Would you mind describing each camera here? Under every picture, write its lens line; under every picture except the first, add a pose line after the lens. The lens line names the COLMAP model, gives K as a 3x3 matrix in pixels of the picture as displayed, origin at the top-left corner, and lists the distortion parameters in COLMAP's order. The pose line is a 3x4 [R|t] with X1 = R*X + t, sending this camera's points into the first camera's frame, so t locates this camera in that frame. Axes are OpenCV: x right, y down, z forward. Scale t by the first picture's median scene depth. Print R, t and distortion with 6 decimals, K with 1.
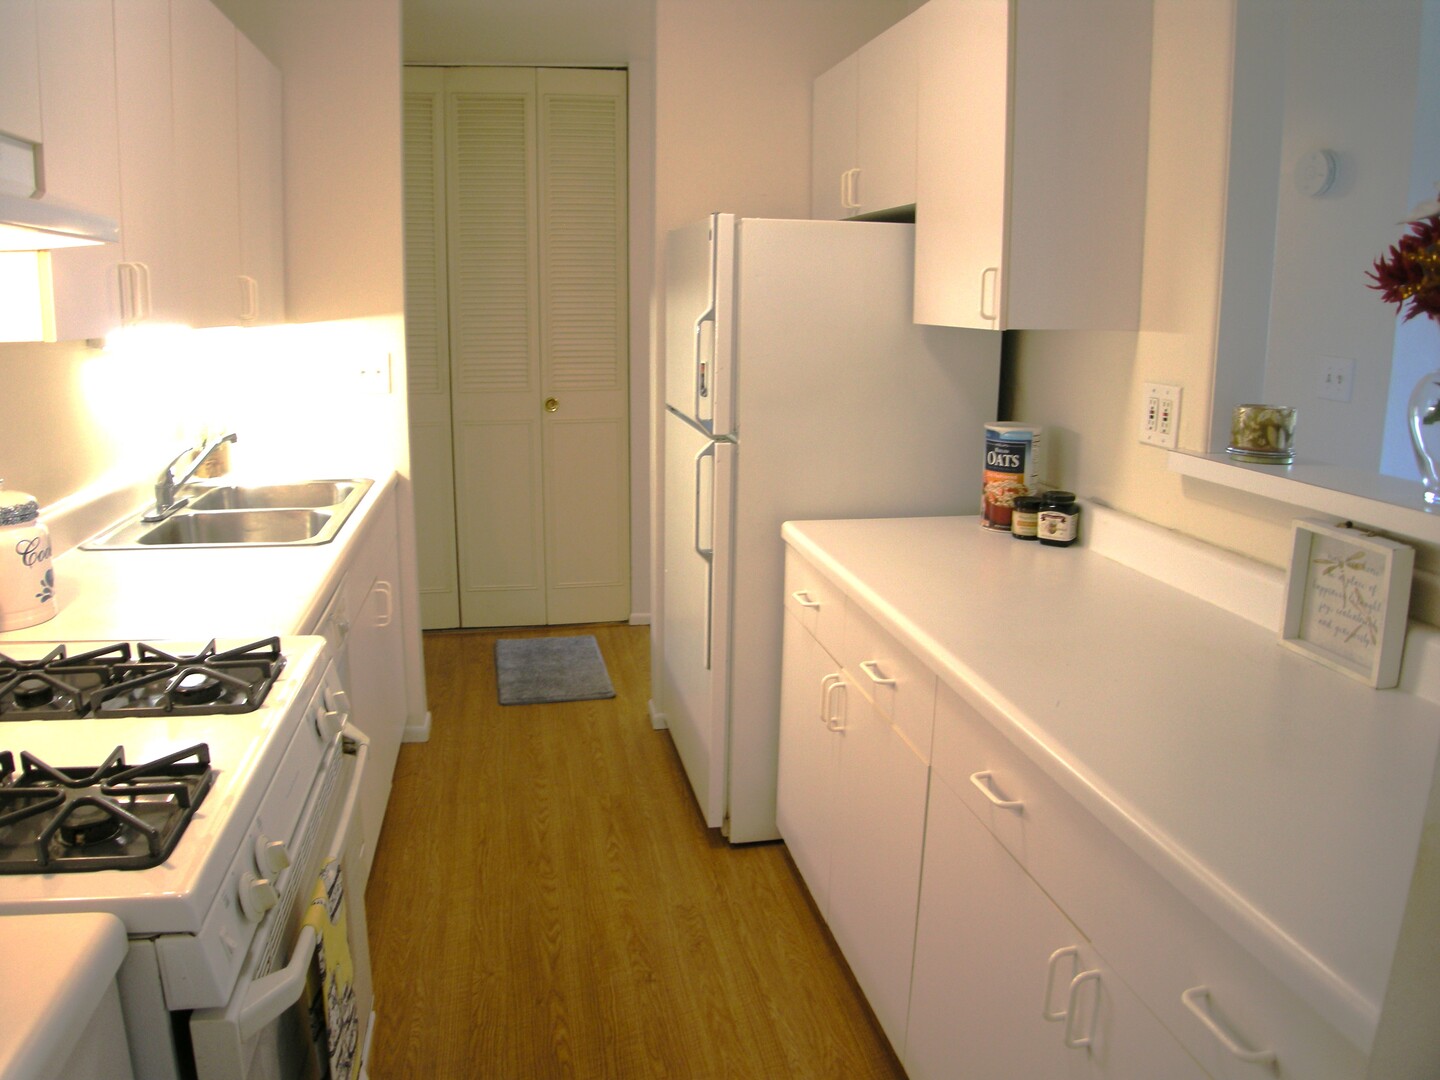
lens RADIAL K [[999.1, 0, 698.5], [0, 999.1, 528.7], [0, 0, 1]] dist [-0.168692, 0.064510]
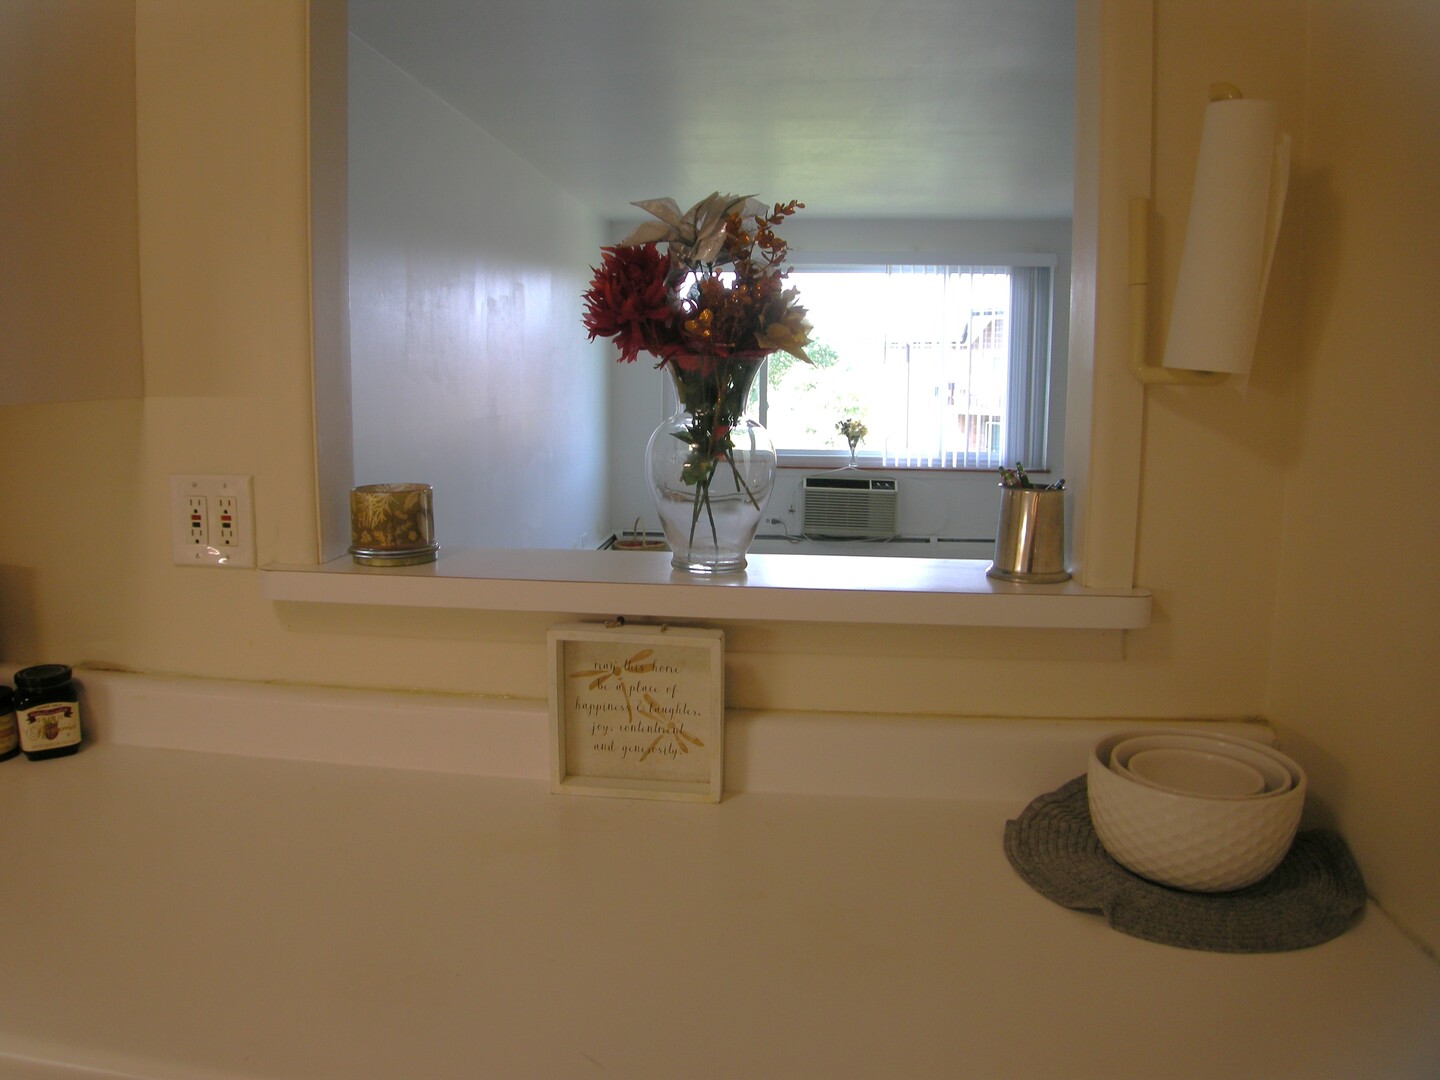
lens RADIAL K [[999.1, 0, 698.5], [0, 999.1, 528.7], [0, 0, 1]] dist [-0.168692, 0.064510]
pose [[0.279712, -0.141597, 0.949585, -0.050574], [0.200229, 0.975919, 0.086544, -0.088562], [-0.938972, 0.165928, 0.301329, 0.418140]]
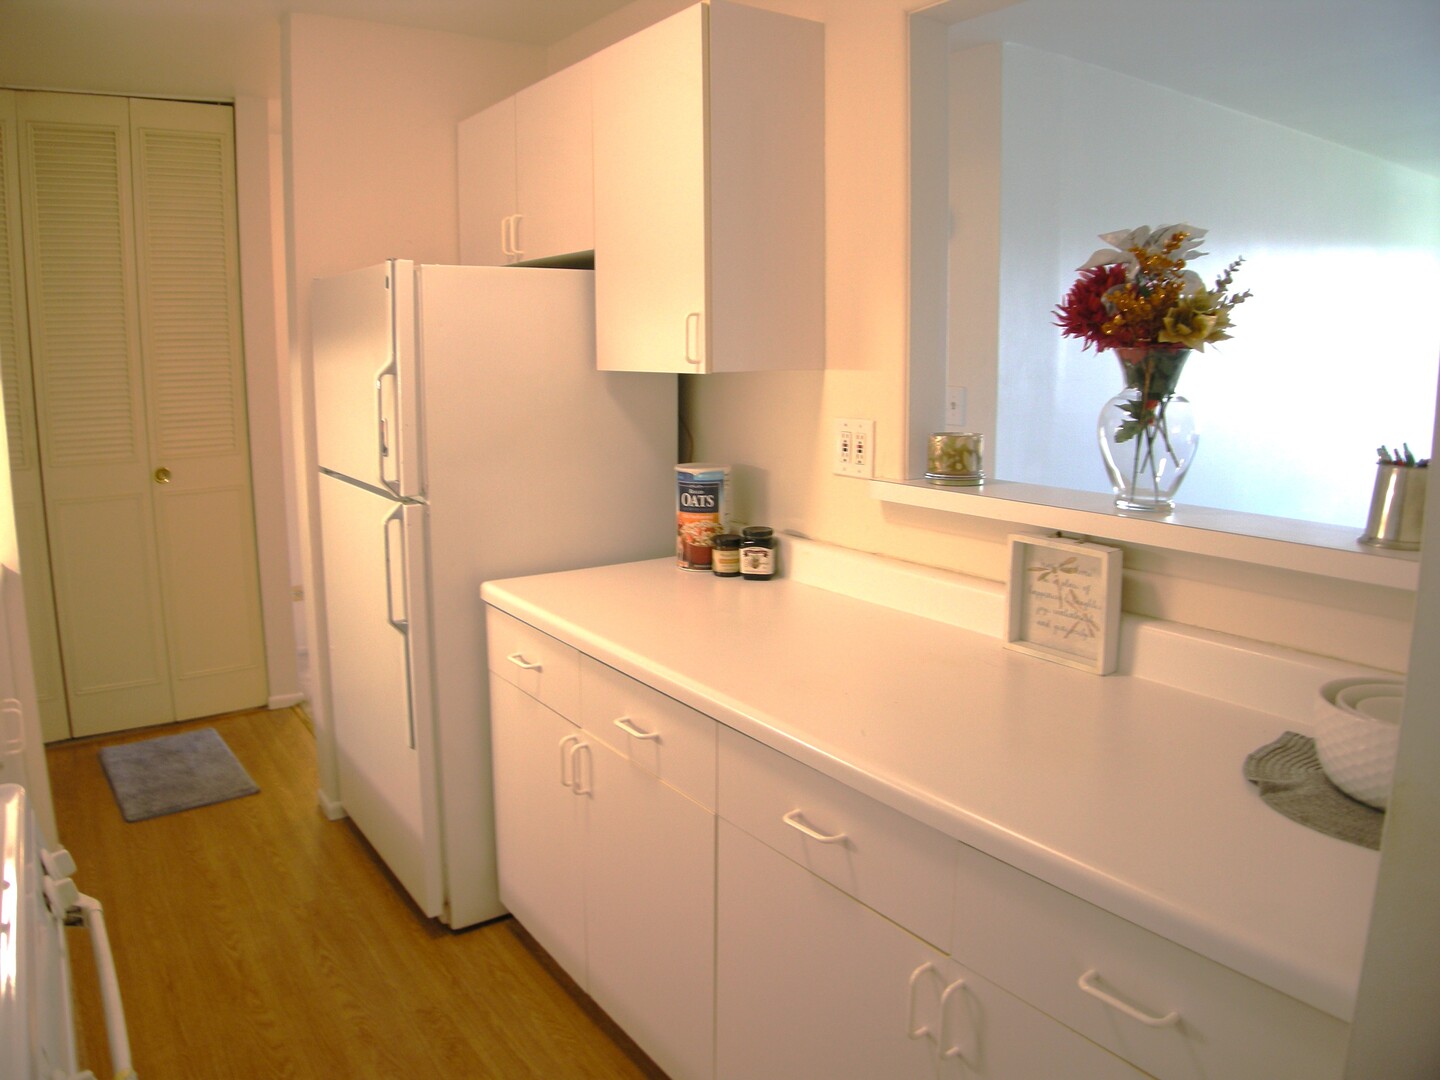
lens RADIAL K [[999.1, 0, 698.5], [0, 999.1, 528.7], [0, 0, 1]] dist [-0.168692, 0.064510]
pose [[0.911807, -0.078881, 0.402972, -0.110721], [0.097680, 0.994871, -0.026277, -0.014211], [-0.398832, 0.063321, 0.914835, 0.056629]]
